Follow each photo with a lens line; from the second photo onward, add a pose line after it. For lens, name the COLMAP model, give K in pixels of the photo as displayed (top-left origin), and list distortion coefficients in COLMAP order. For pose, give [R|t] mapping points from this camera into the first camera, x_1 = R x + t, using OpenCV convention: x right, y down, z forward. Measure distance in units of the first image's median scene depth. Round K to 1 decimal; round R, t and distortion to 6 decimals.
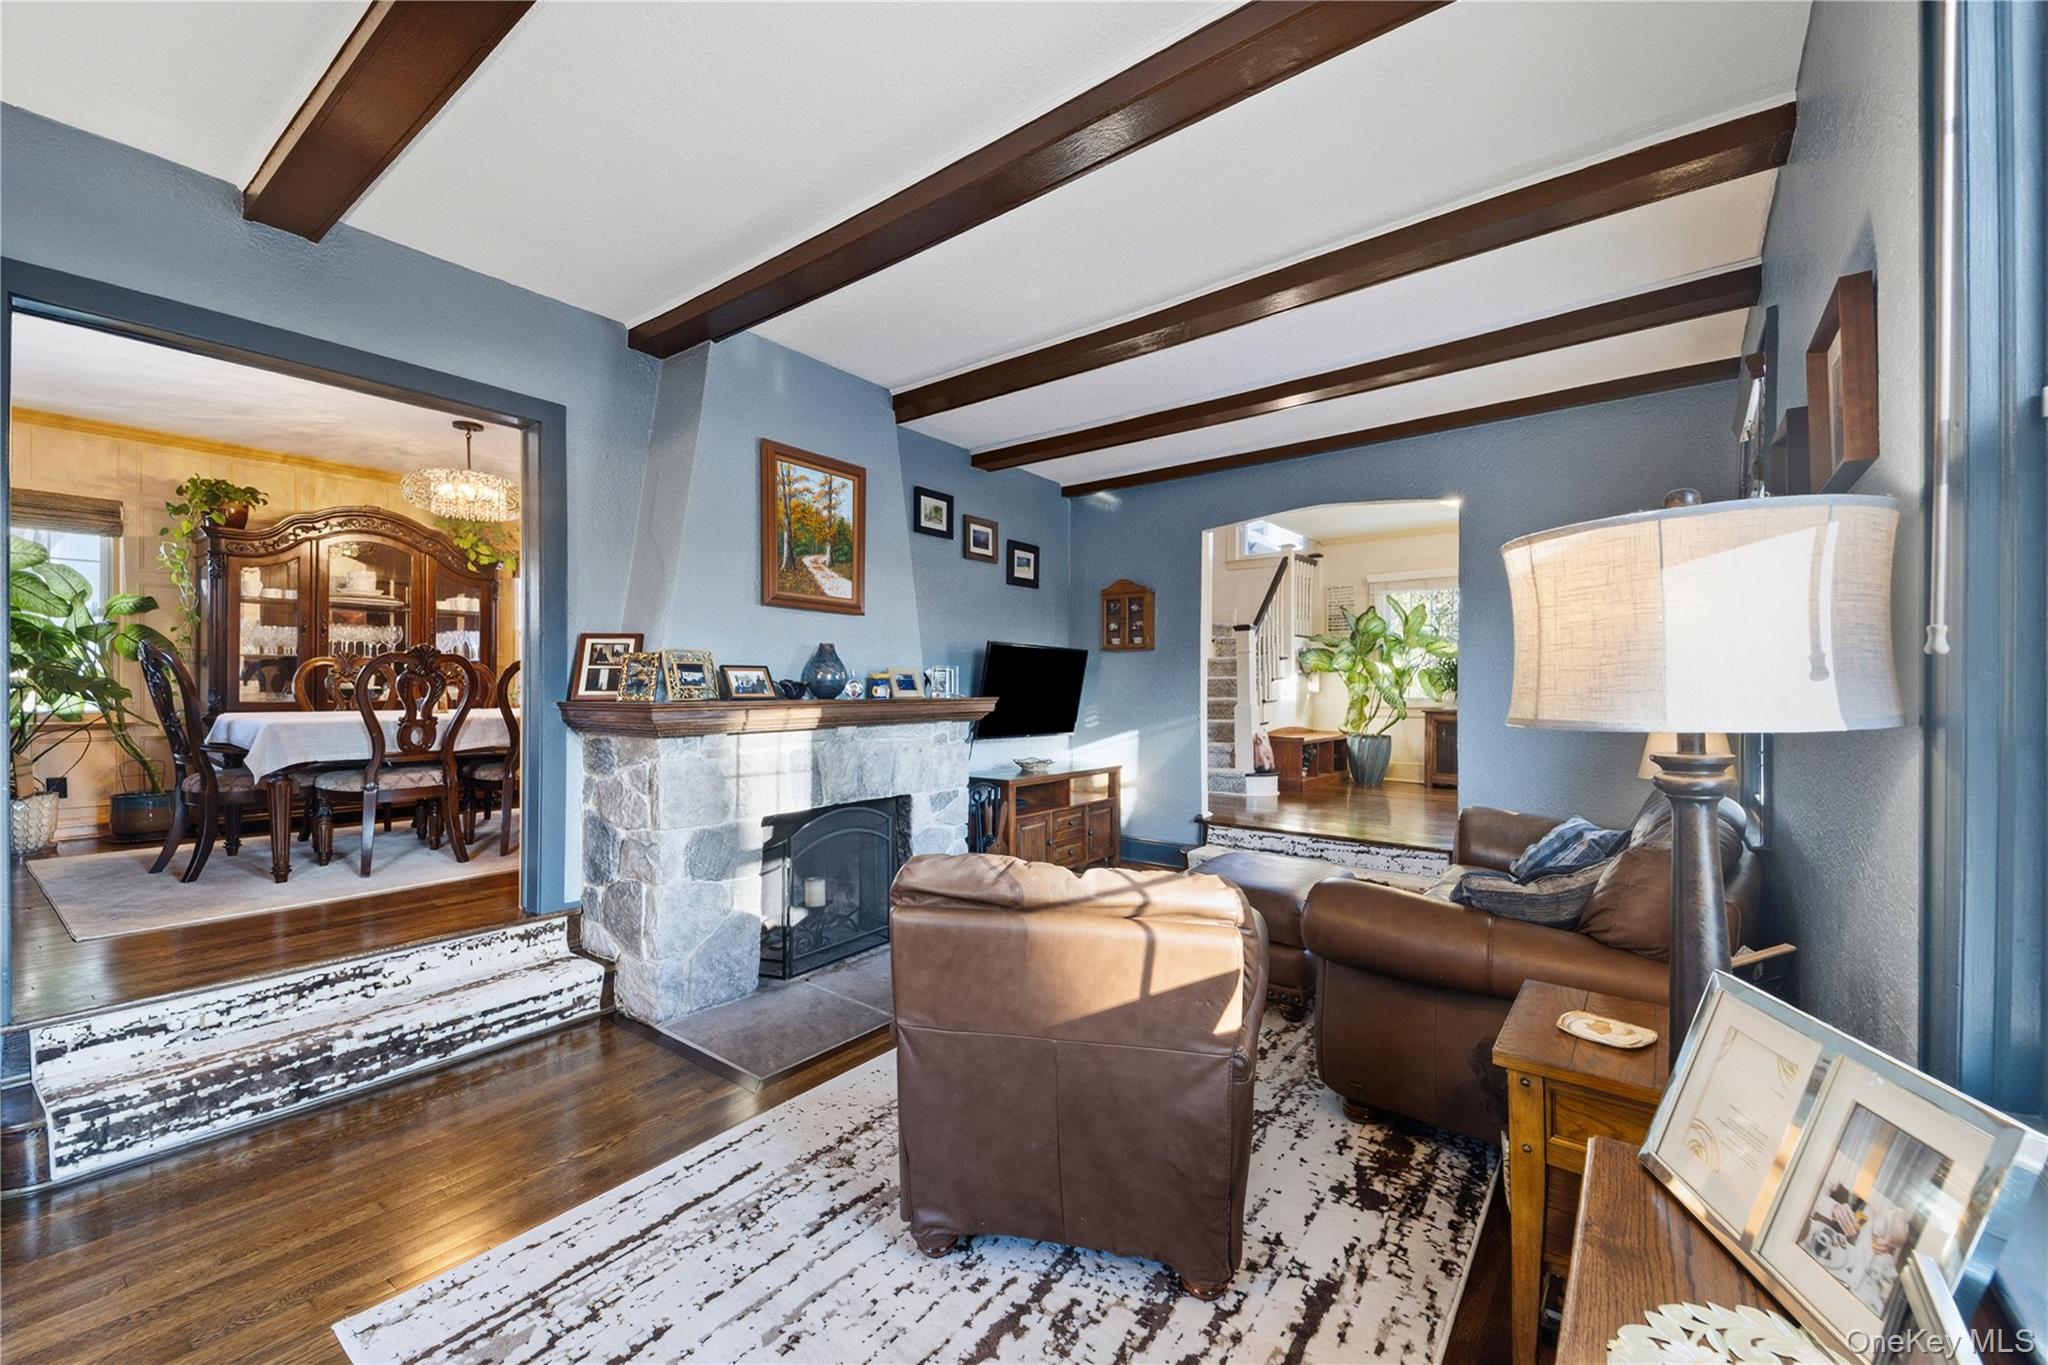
lens RADIAL K [[820.9, 0, 1035.1], [0, 820.9, 683.2], [0, 0, 1]] dist [0.004899, -0.000785]
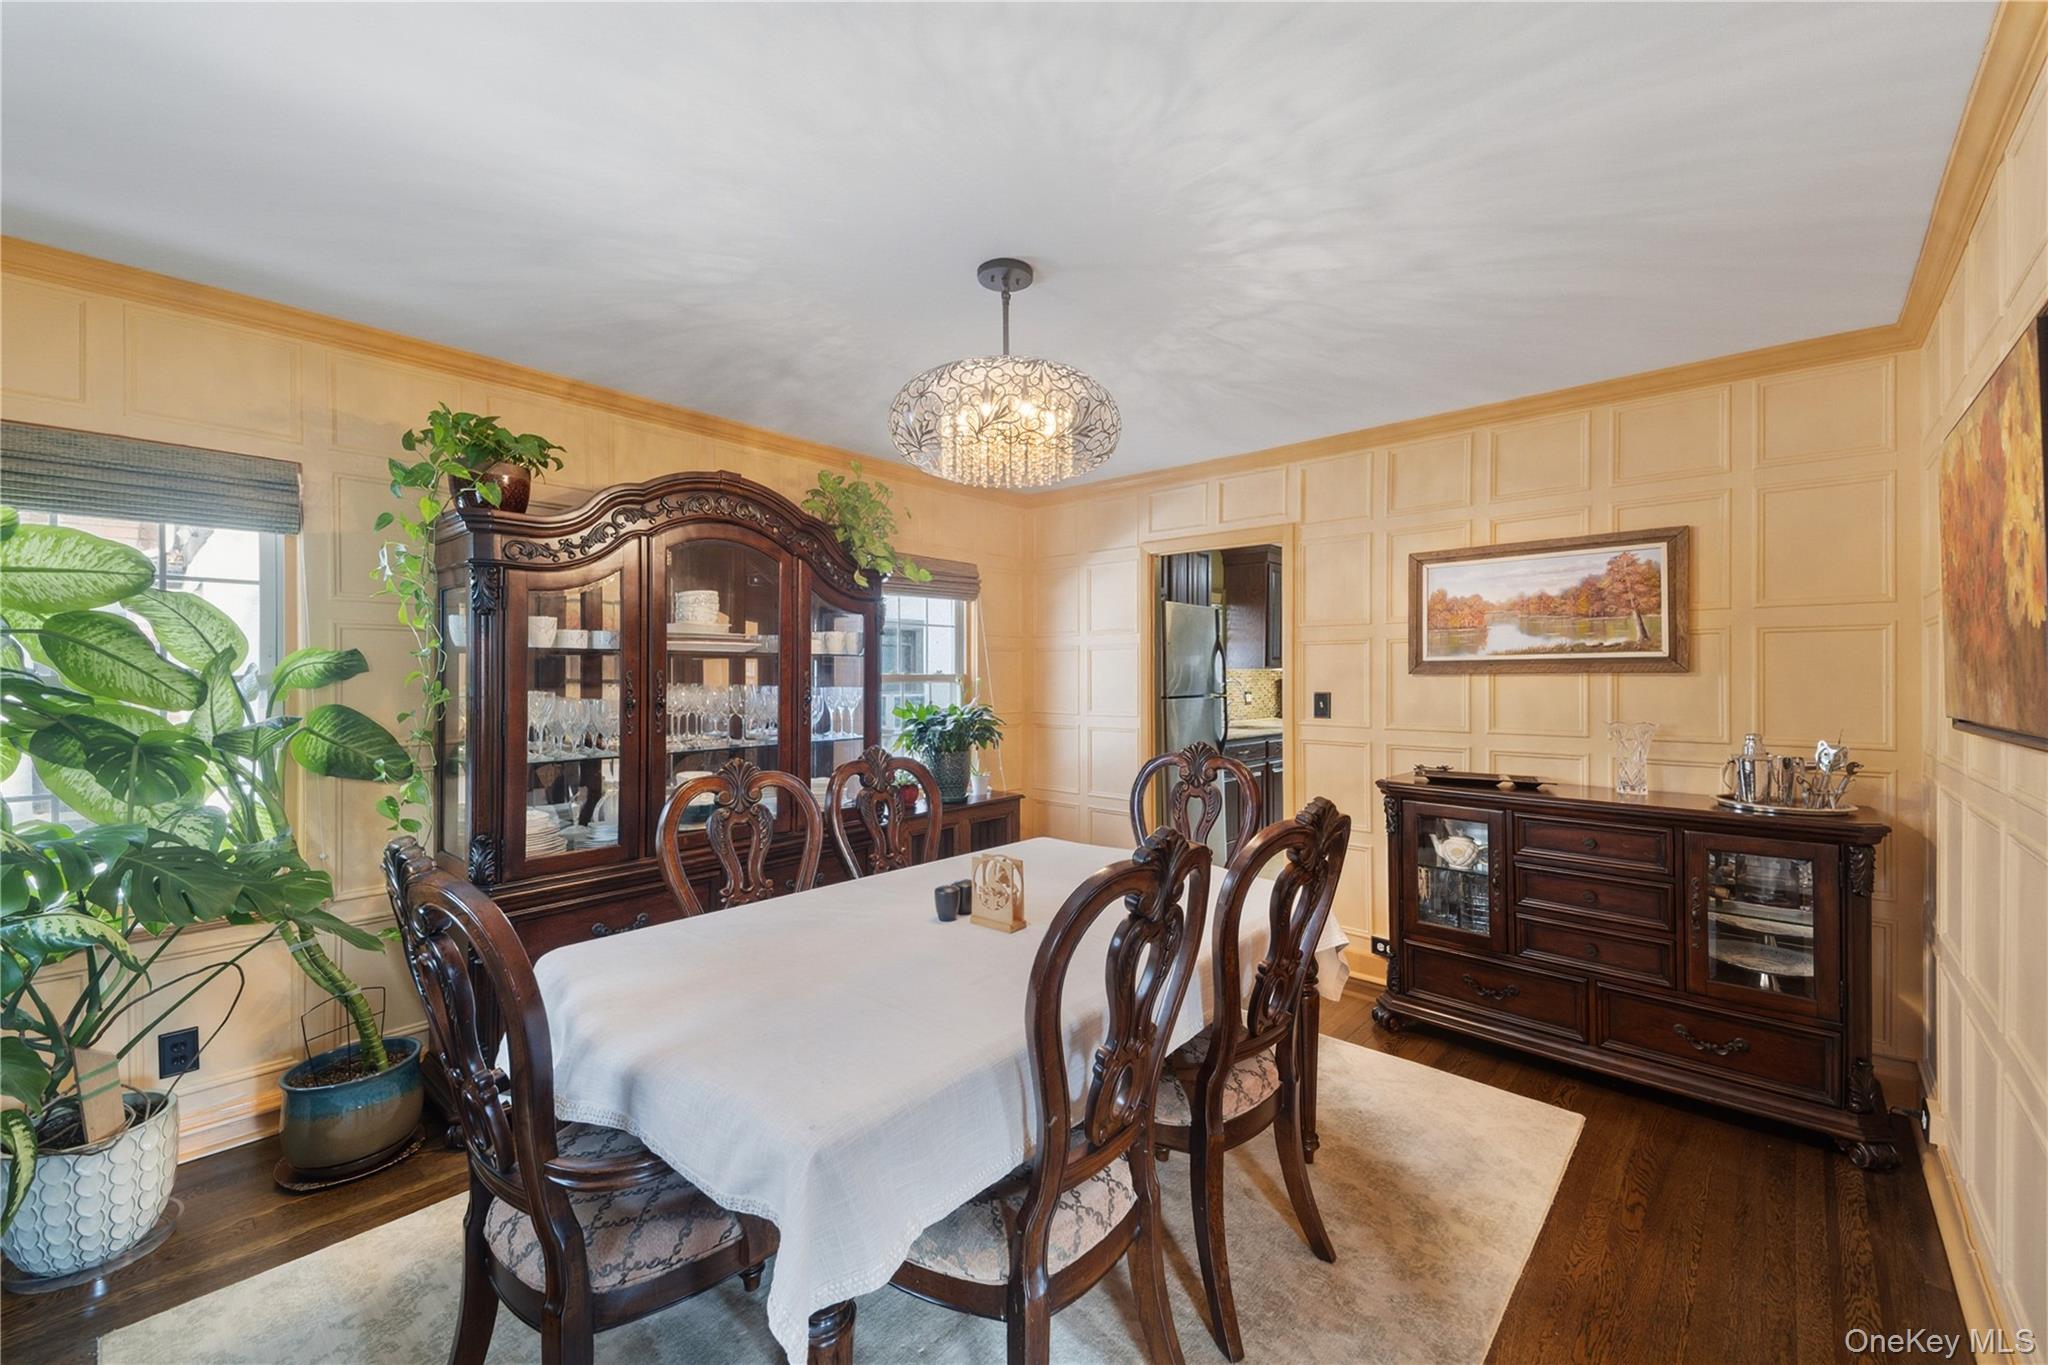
lens RADIAL K [[820.9, 0, 1095.3], [0, 820.9, 676.8], [0, 0, 1]] dist [0.004899, -0.000785]
pose [[0.998414, -0.004411, -0.056120, -0.595538], [0.004492, 0.999989, 0.001310, -0.088383], [0.056113, -0.001560, 0.998423, 0.524779]]
